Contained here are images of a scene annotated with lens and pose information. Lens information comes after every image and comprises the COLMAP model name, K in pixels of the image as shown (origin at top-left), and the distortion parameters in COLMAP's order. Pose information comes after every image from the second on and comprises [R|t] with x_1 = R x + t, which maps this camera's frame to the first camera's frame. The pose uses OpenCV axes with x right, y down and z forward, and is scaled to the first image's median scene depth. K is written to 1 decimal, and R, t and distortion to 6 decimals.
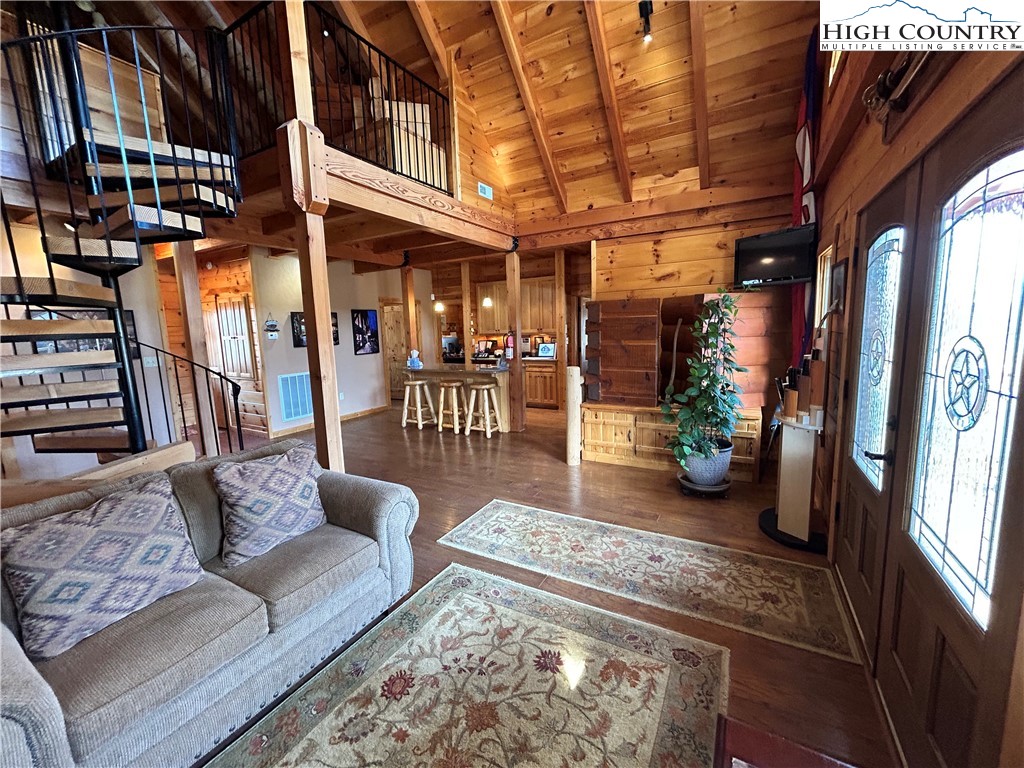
lens RADIAL K [[412.6, 0, 510.3], [0, 412.6, 382.7], [0, 0, 1]] dist [-0.001953, 0.000894]
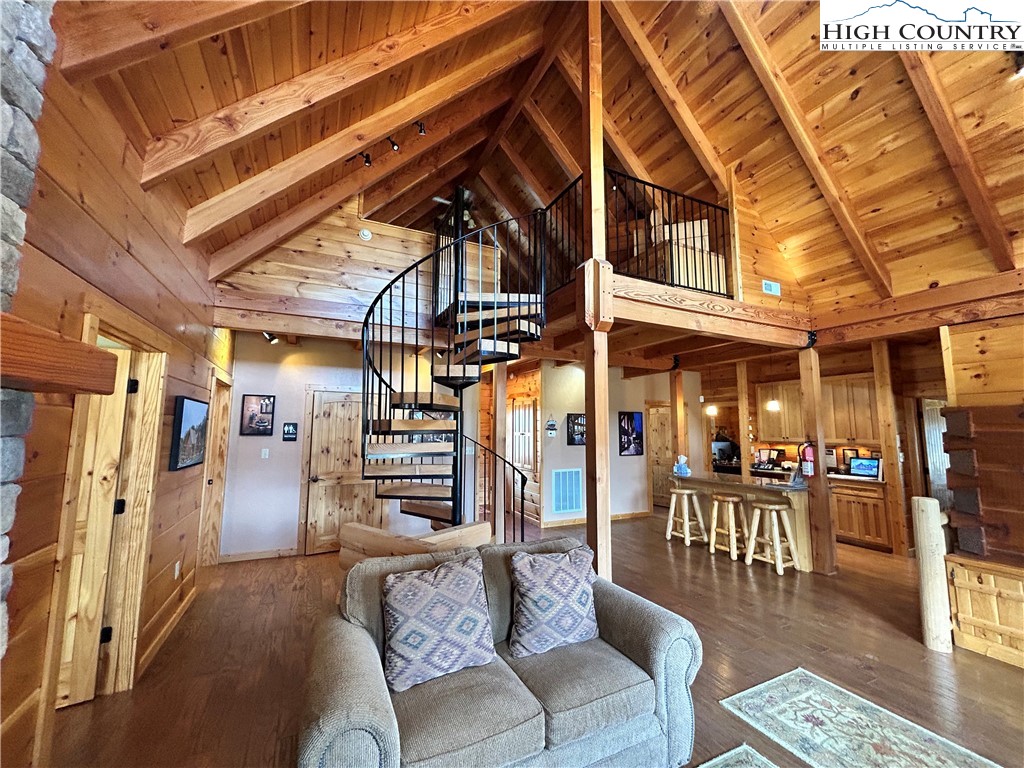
lens RADIAL K [[412.6, 0, 510.9], [0, 412.6, 383.3], [0, 0, 1]] dist [-0.001953, 0.000894]
pose [[0.824795, -0.025780, -0.564843, -0.033174], [-0.108391, 0.973225, -0.202692, -0.010906], [0.554945, 0.228404, 0.799917, -0.008910]]
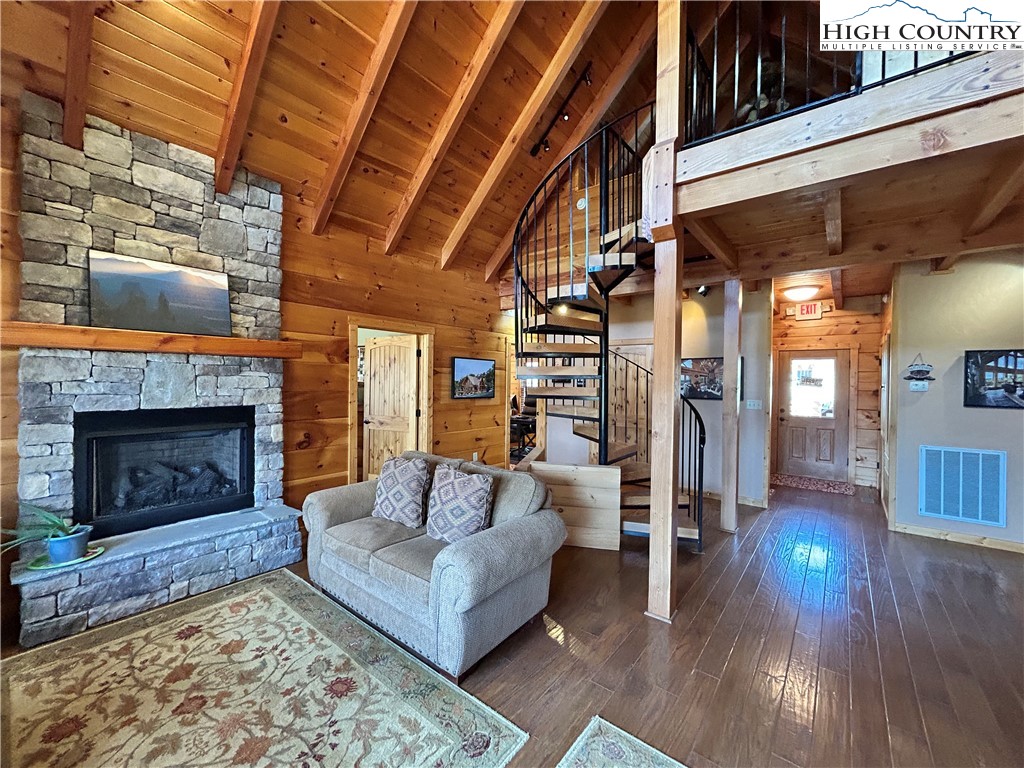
lens RADIAL K [[412.6, 0, 510.9], [0, 412.6, 383.3], [0, 0, 1]] dist [-0.001953, 0.000894]
pose [[-0.157970, 0.036828, -0.986757, 0.334299], [-0.141004, 0.988222, 0.059456, -0.099643], [0.977325, 0.148529, -0.150916, 0.683082]]
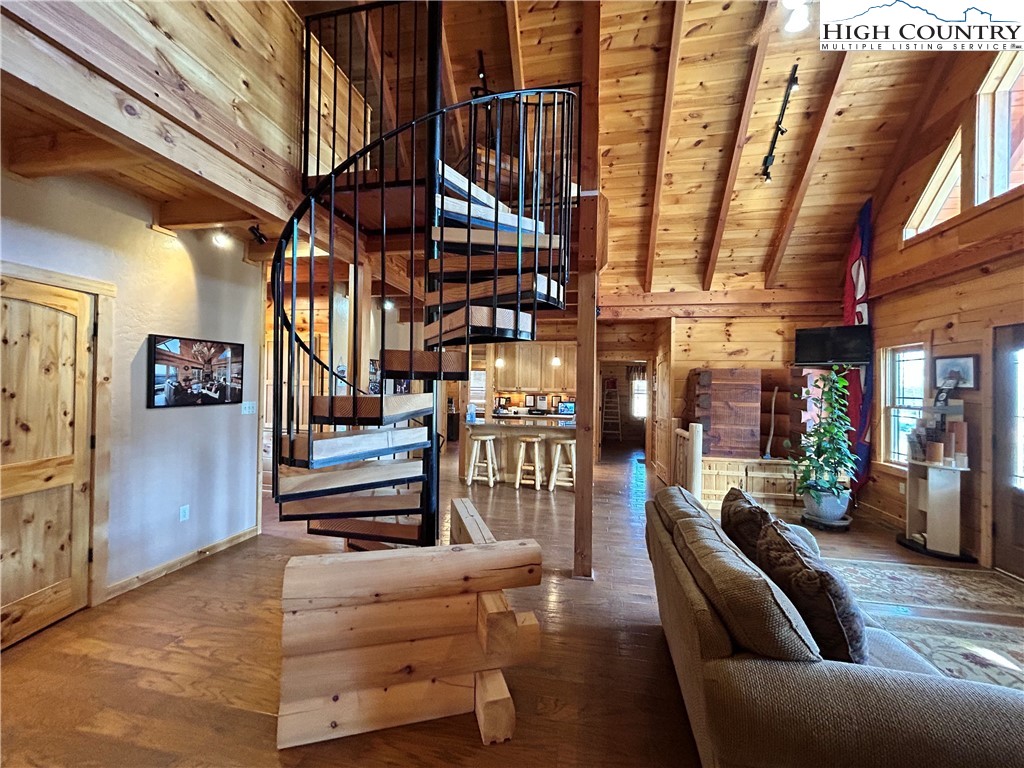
lens RADIAL K [[412.6, 0, 511.5], [0, 412.6, 383.6], [0, 0, 1]] dist [-0.001953, 0.000894]
pose [[0.947977, 0.049918, 0.314400, -0.796812], [-0.004940, 0.989817, -0.142261, 0.018579], [-0.318300, 0.133307, 0.938570, 0.084228]]
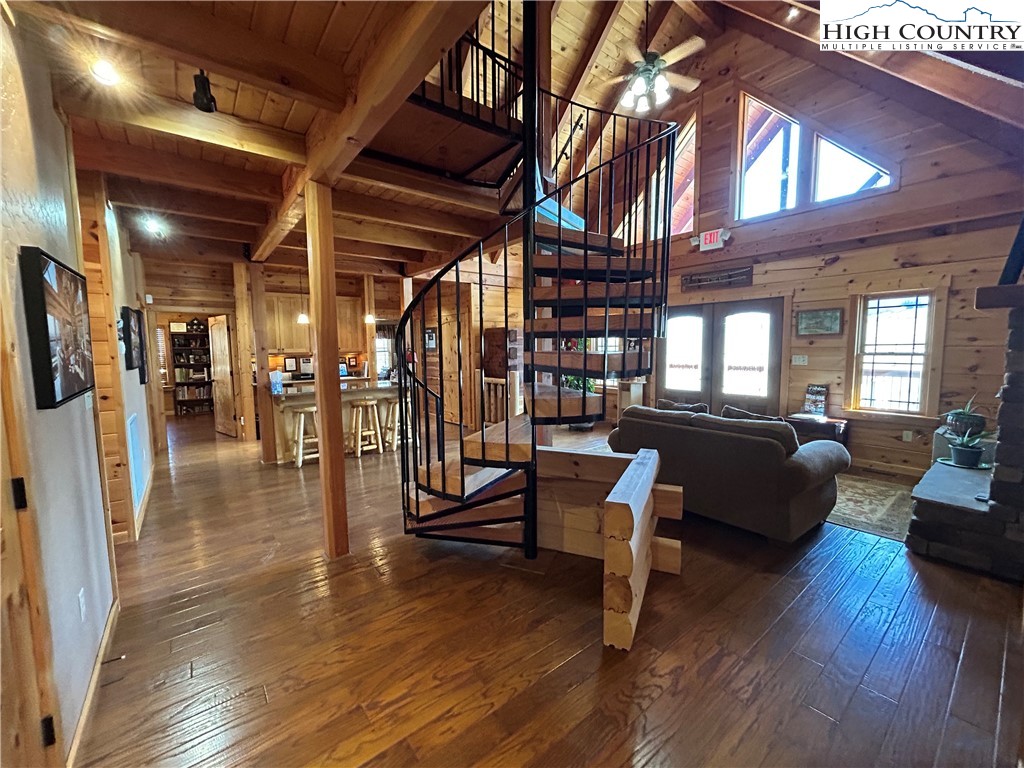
lens RADIAL K [[412.6, 0, 511.4], [0, 412.6, 382.5], [0, 0, 1]] dist [-0.001953, 0.000894]
pose [[0.379812, -0.057233, 0.923292, -1.378548], [0.124275, 0.992194, 0.010381, -0.018420], [-0.916678, 0.110799, 0.383959, 0.516980]]
